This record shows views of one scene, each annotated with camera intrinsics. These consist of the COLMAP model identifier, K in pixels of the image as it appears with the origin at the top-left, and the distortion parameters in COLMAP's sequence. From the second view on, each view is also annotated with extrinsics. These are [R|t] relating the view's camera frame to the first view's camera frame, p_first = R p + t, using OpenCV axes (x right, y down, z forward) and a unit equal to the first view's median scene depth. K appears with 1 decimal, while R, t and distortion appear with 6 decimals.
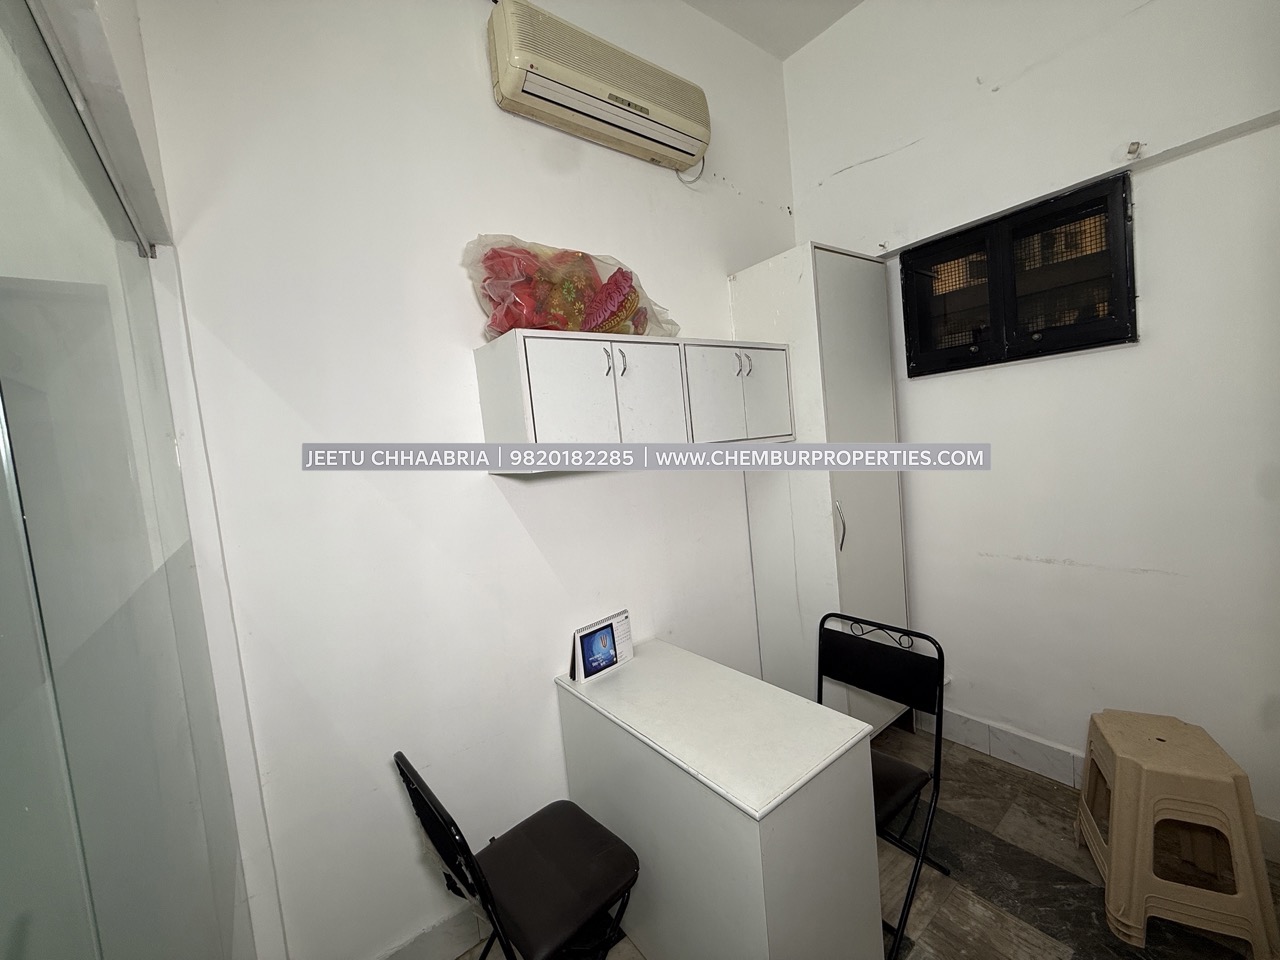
lens RADIAL K [[512.8, 0, 642.7], [0, 512.8, 476.7], [0, 0, 1]] dist [0.000504, 0.000242]
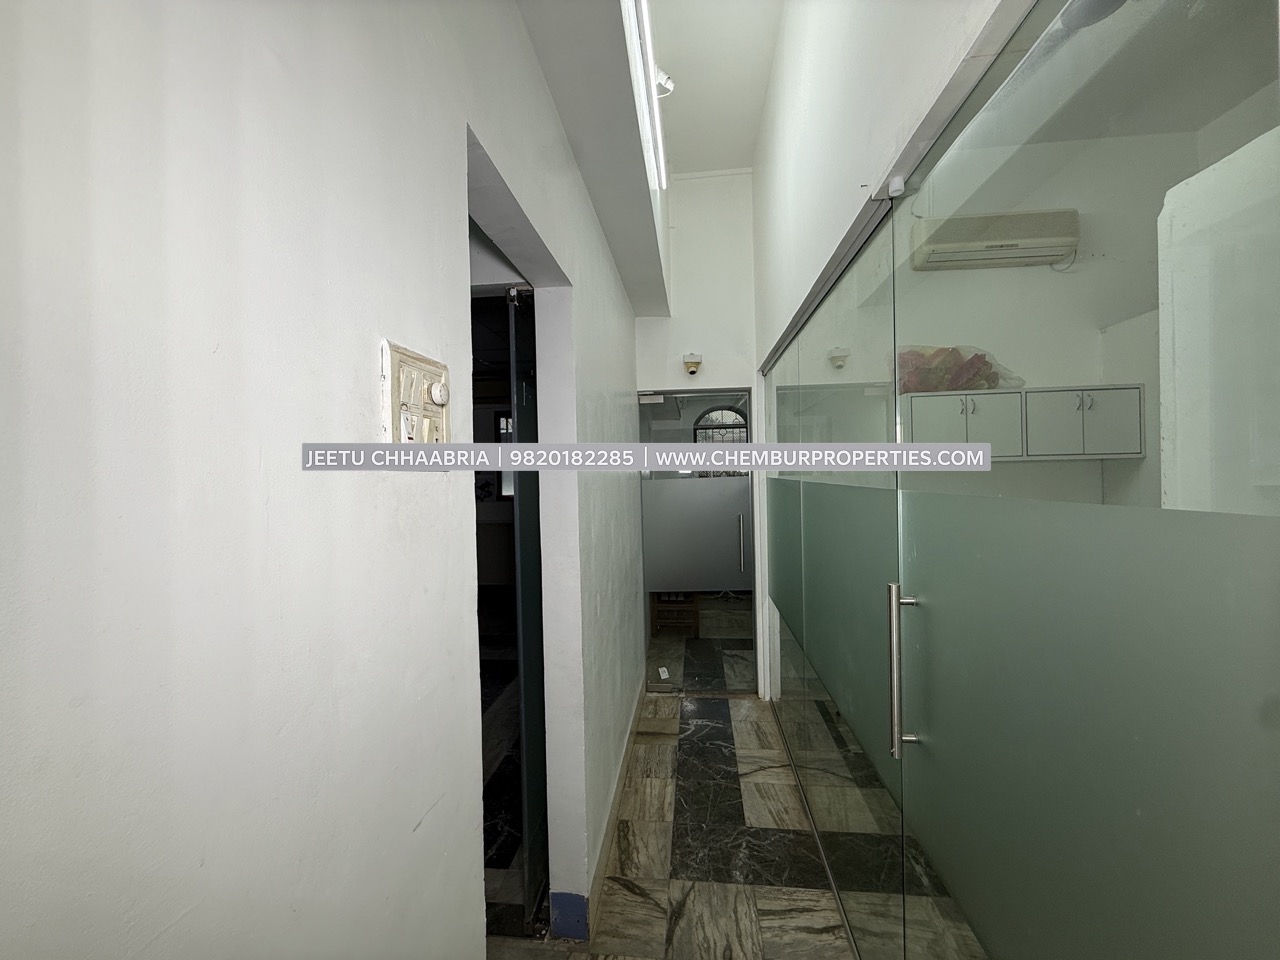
lens RADIAL K [[512.8, 0, 644.1], [0, 512.8, 474.6], [0, 0, 1]] dist [0.000504, 0.000242]
pose [[0.724172, 0.074338, -0.685601, 0.343337], [-0.094748, 0.995470, 0.007858, 0.098486], [0.683080, 0.059269, 0.727935, -0.979889]]
